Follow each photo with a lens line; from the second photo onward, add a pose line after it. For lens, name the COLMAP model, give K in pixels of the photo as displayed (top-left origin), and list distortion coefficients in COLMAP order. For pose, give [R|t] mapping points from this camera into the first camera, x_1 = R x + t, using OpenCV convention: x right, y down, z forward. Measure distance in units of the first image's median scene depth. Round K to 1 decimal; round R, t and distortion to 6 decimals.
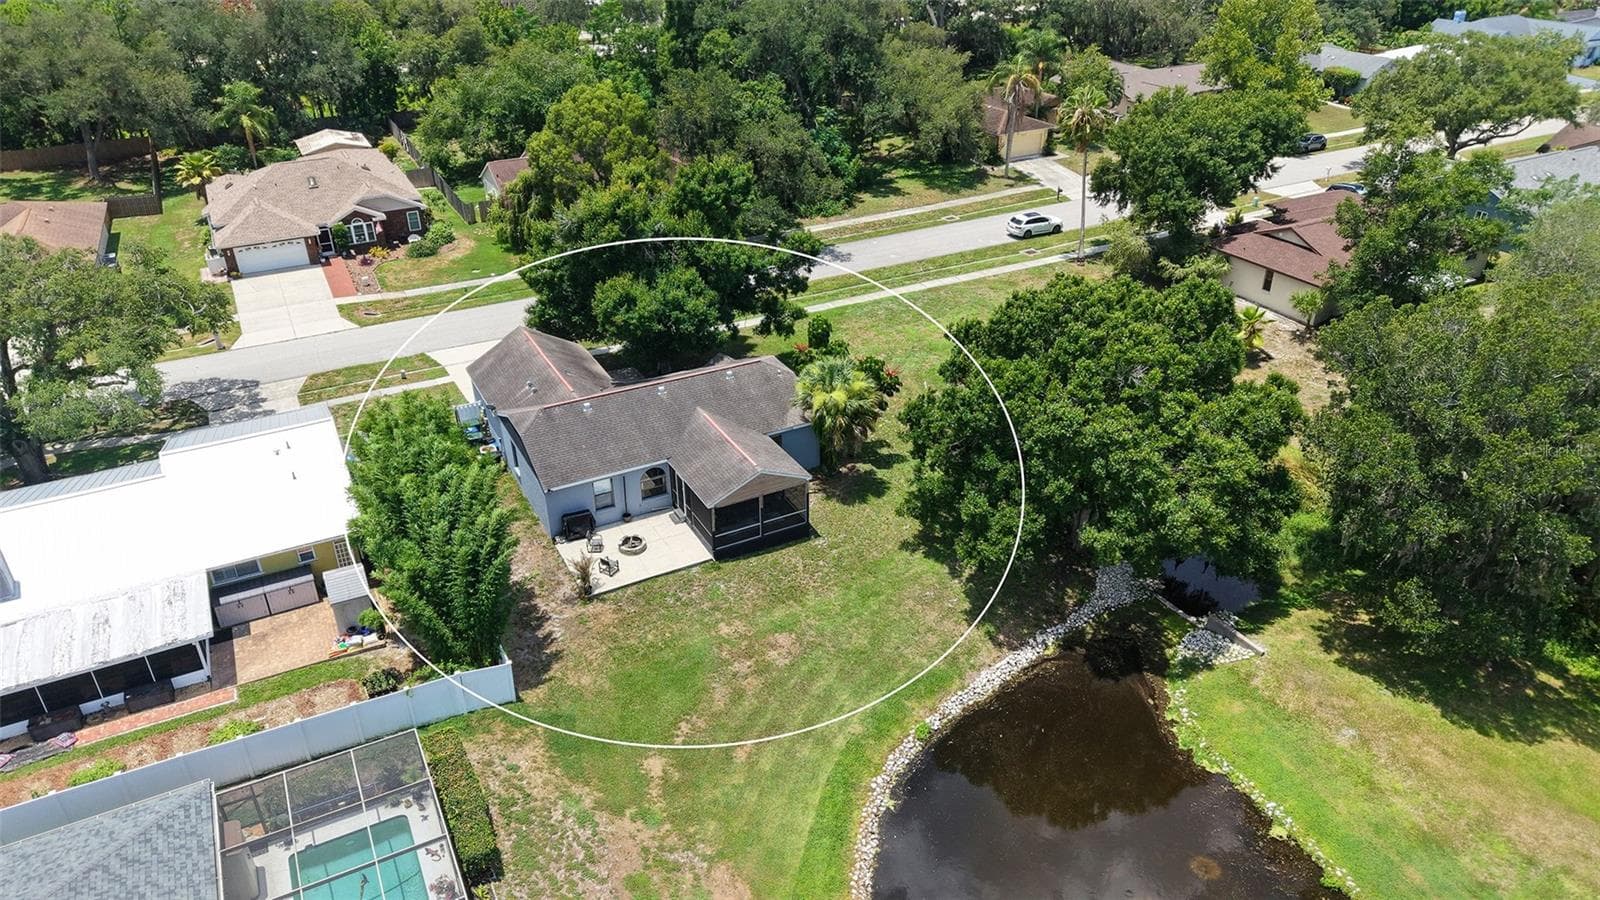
lens RADIAL K [[1078.1, 0, 800.0], [0, 1078.1, 450.0], [0, 0, 1]] dist [0.053704, -0.071733]
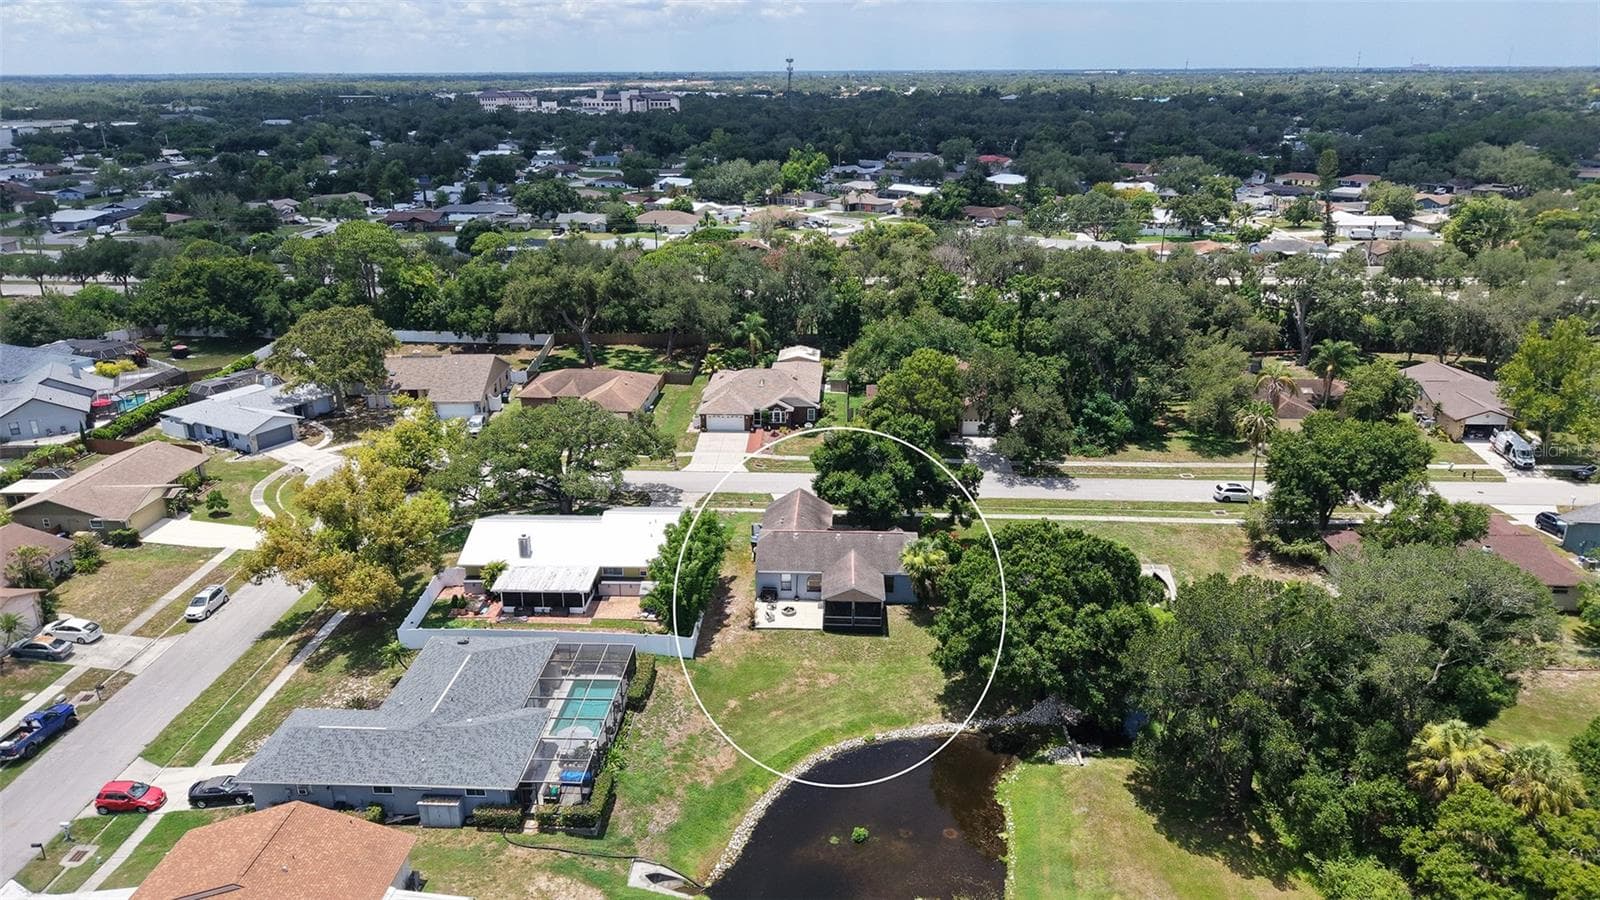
lens RADIAL K [[1078.1, 0, 800.0], [0, 1078.1, 450.0], [0, 0, 1]] dist [0.053704, -0.071733]
pose [[0.859432, 0.176511, -0.479814, 0.620227], [-0.251957, 0.962856, -0.097091, -0.003567], [0.444854, 0.204336, 0.871982, -0.588113]]
